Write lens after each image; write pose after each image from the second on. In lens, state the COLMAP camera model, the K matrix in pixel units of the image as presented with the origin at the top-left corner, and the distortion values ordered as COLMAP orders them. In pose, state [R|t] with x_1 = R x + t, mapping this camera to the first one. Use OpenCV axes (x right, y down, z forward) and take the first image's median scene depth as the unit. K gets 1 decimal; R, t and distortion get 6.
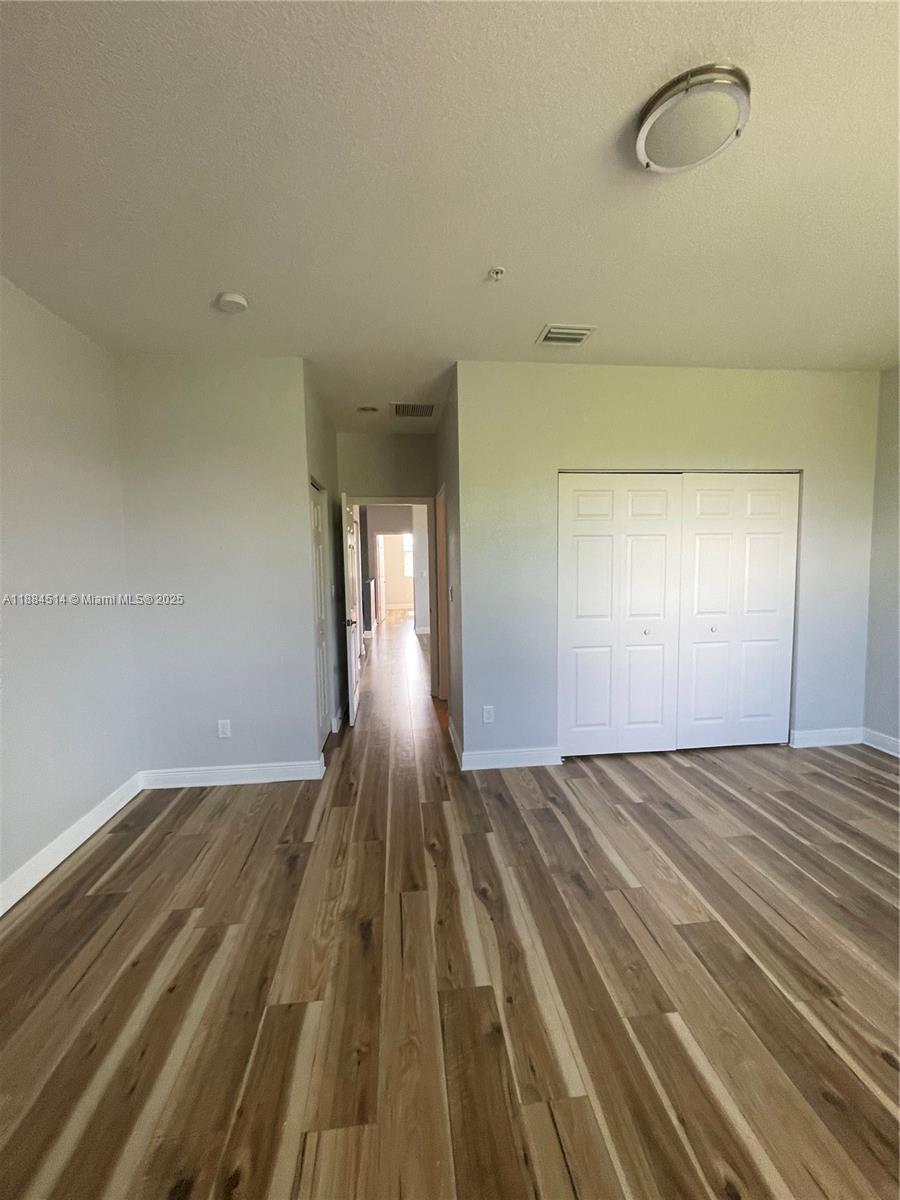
lens RADIAL K [[484.6, 0, 450.3], [0, 484.6, 595.7], [0, 0, 1]] dist [-0.003848, -0.000091]
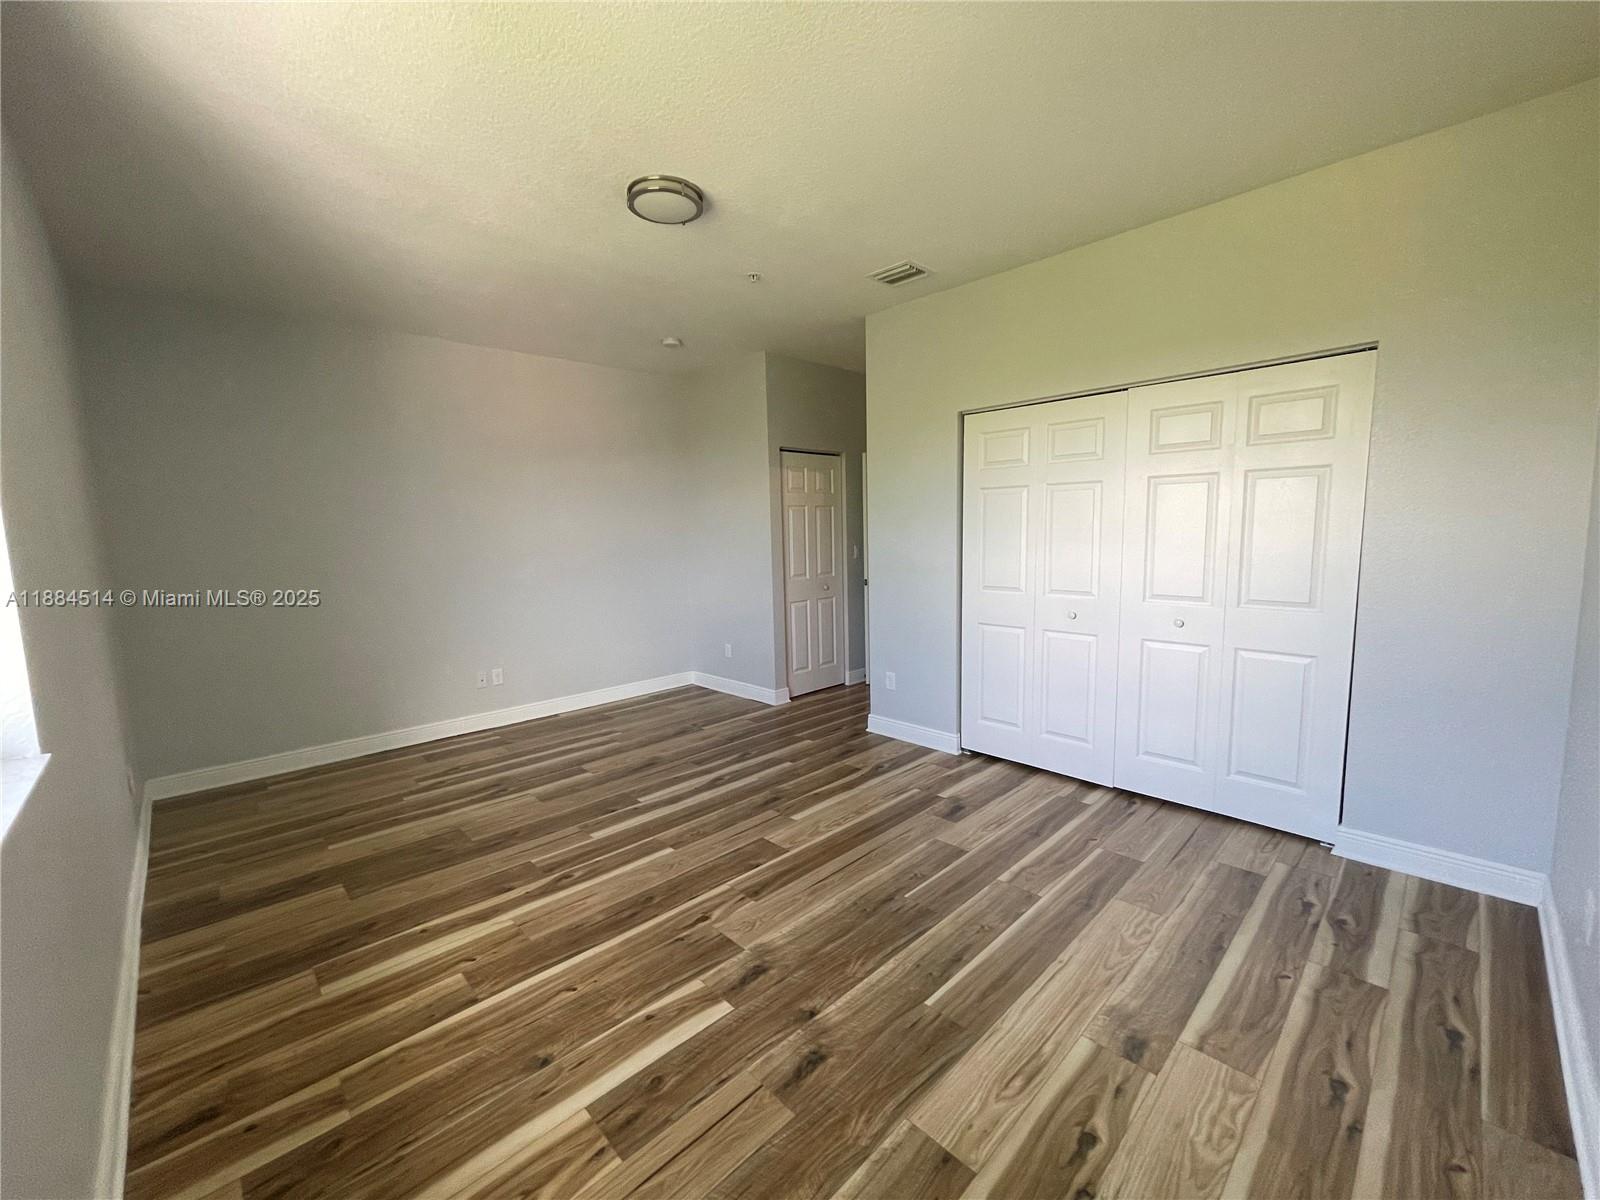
lens RADIAL K [[646.2, 0, 796.6], [0, 646.2, 602.2], [0, 0, 1]] dist [-0.003848, -0.000091]
pose [[0.614093, 0.090685, -0.784006, 1.265231], [-0.044896, 0.995782, 0.080015, -0.006491], [0.787955, -0.013938, 0.615574, 0.088573]]
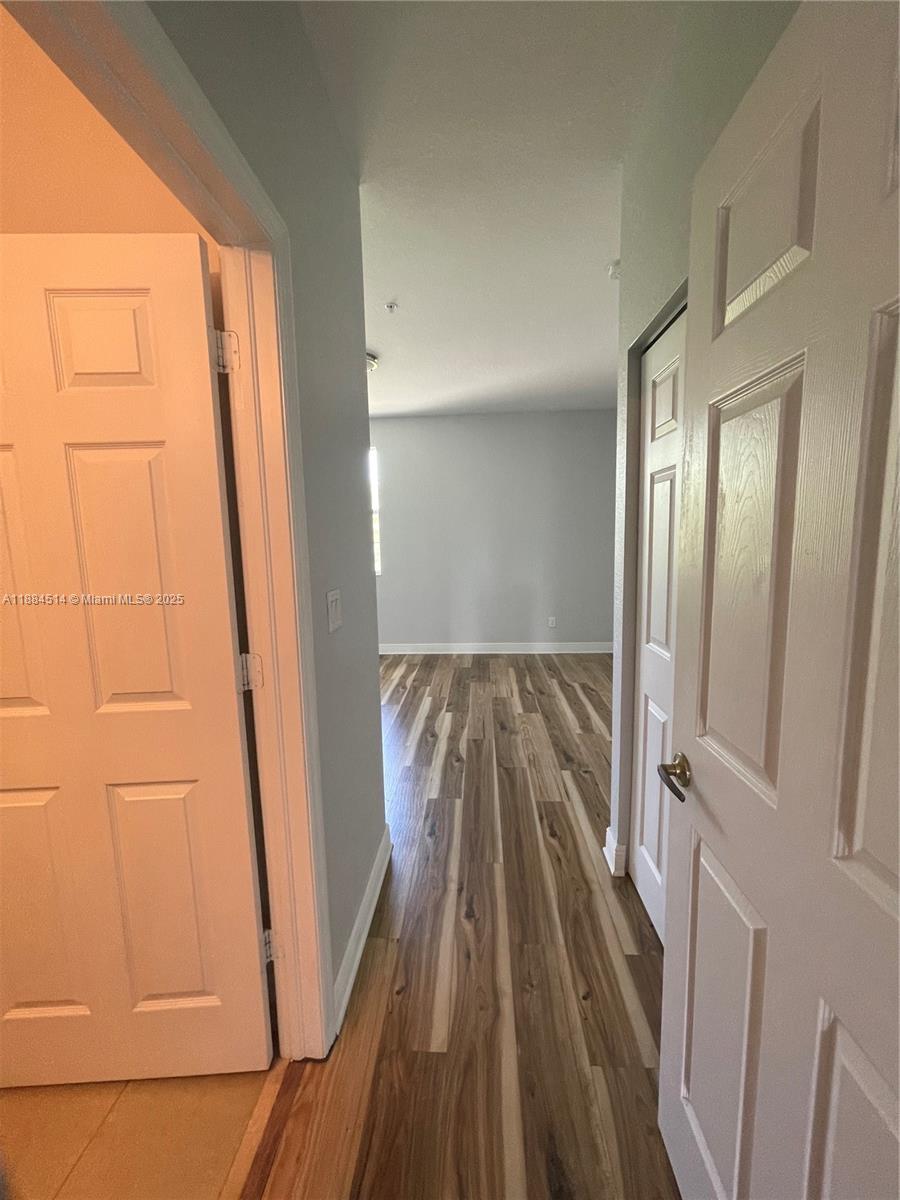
lens RADIAL K [[484.6, 0, 452.1], [0, 484.6, 600.4], [0, 0, 1]] dist [-0.003848, -0.000091]
pose [[-0.985183, 0.017575, 0.170604, -0.232074], [0.052275, 0.978175, 0.201102, -0.124363], [-0.163346, 0.207040, -0.964600, 2.052603]]
